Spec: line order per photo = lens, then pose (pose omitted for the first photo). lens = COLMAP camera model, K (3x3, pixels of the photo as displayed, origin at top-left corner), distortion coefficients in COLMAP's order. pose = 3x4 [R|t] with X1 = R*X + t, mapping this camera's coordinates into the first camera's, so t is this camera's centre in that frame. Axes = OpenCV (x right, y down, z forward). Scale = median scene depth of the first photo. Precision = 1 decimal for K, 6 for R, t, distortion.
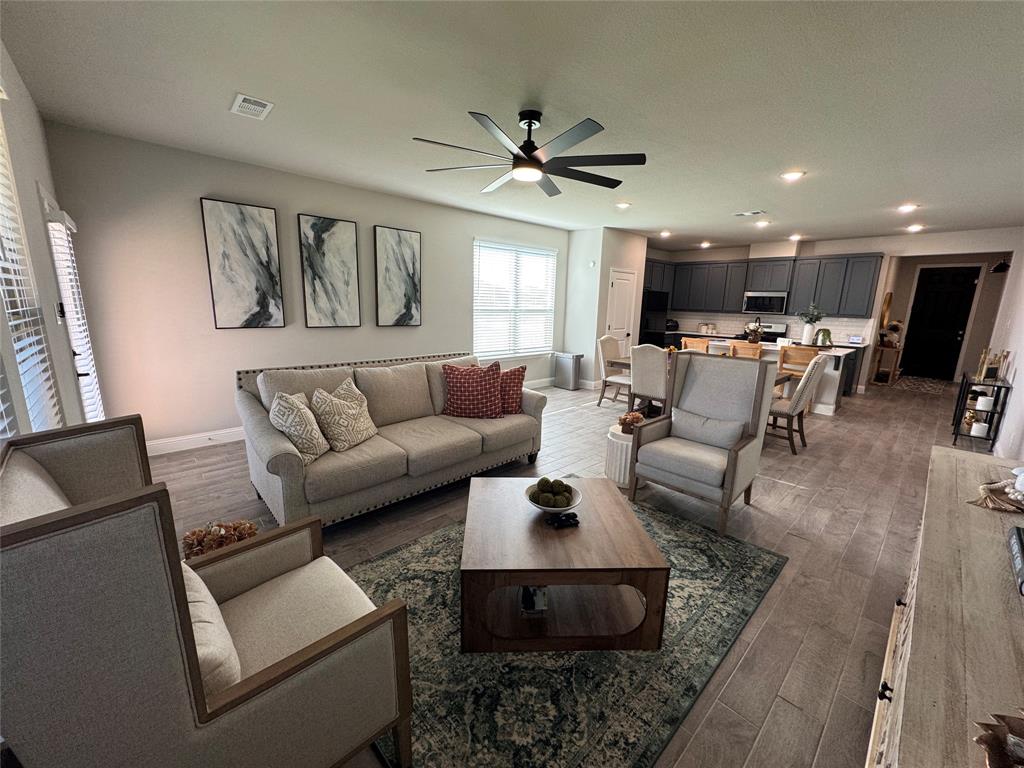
lens RADIAL K [[408.7, 0, 512.0], [0, 408.7, 384.0], [0, 0, 1]] dist [-0.001966, -0.000104]
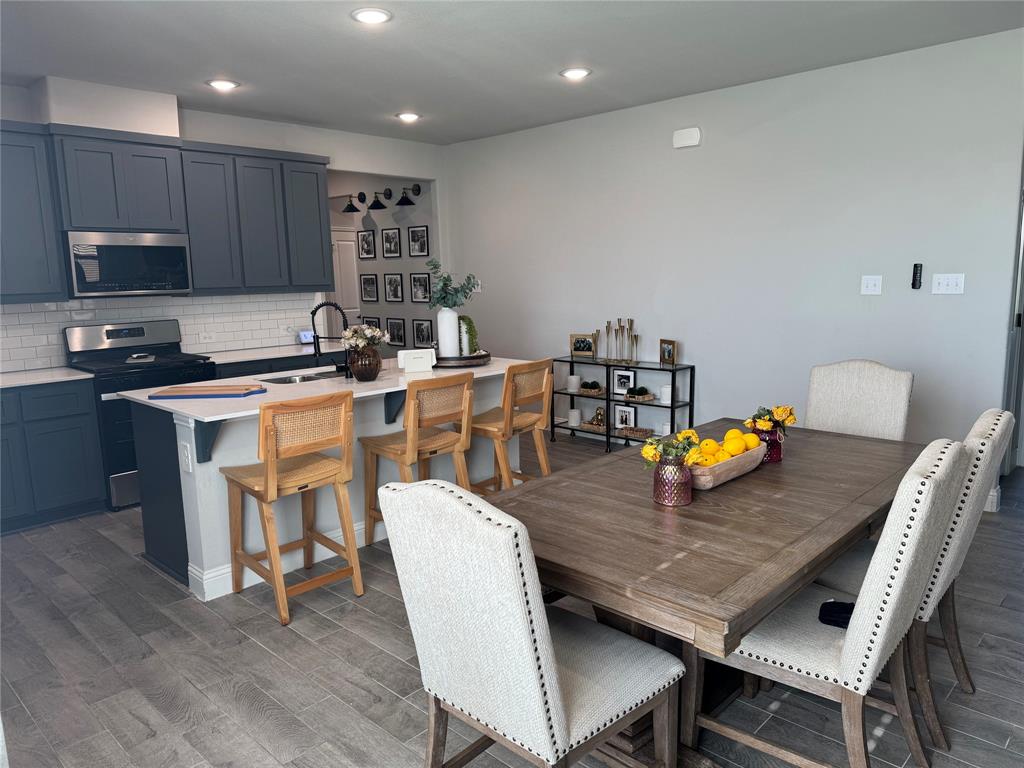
lens RADIAL K [[715.7, 0, 512.0], [0, 715.7, 384.0], [0, 0, 1]] dist [0.104855, -0.146996]
pose [[-0.061329, -0.179106, 0.981916, -0.022934], [0.217122, 0.957816, 0.188271, -0.150837], [-0.974216, 0.224742, -0.019854, 0.735777]]
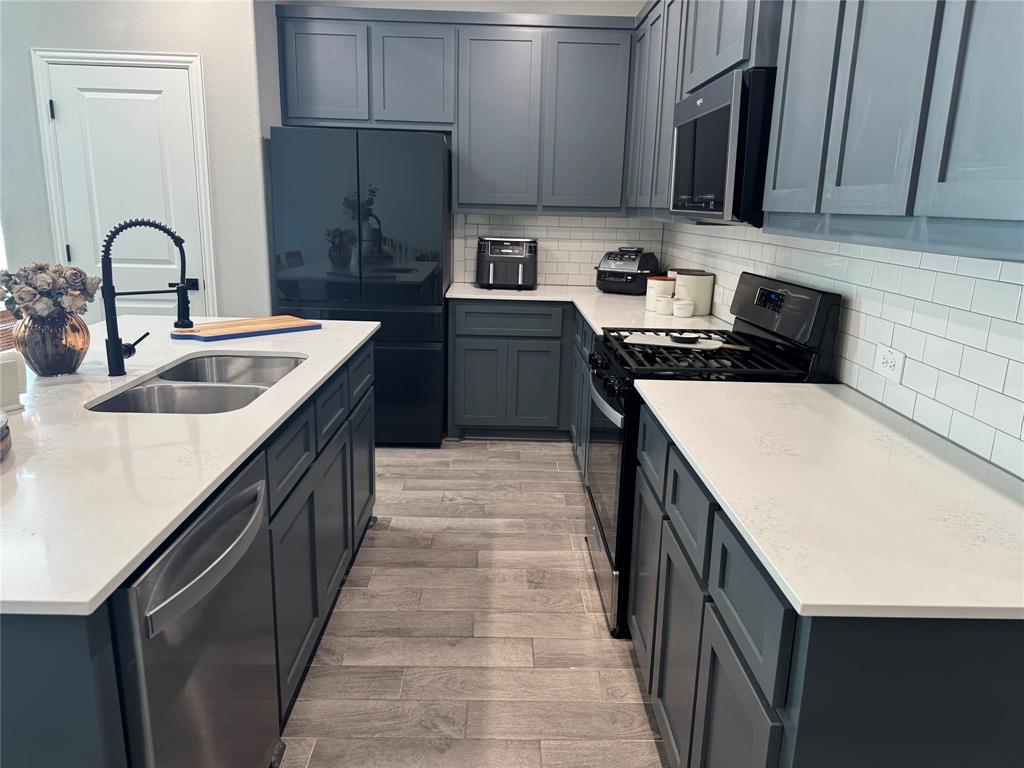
lens RADIAL K [[727.5, 0, 512.0], [0, 727.5, 384.0], [0, 0, 1]] dist [0.004367, -0.001808]
pose [[0.746484, 0.157128, -0.646585, 0.779969], [-0.140064, 0.987053, 0.078161, -0.118731], [0.650495, 0.032218, 0.758827, 0.728980]]
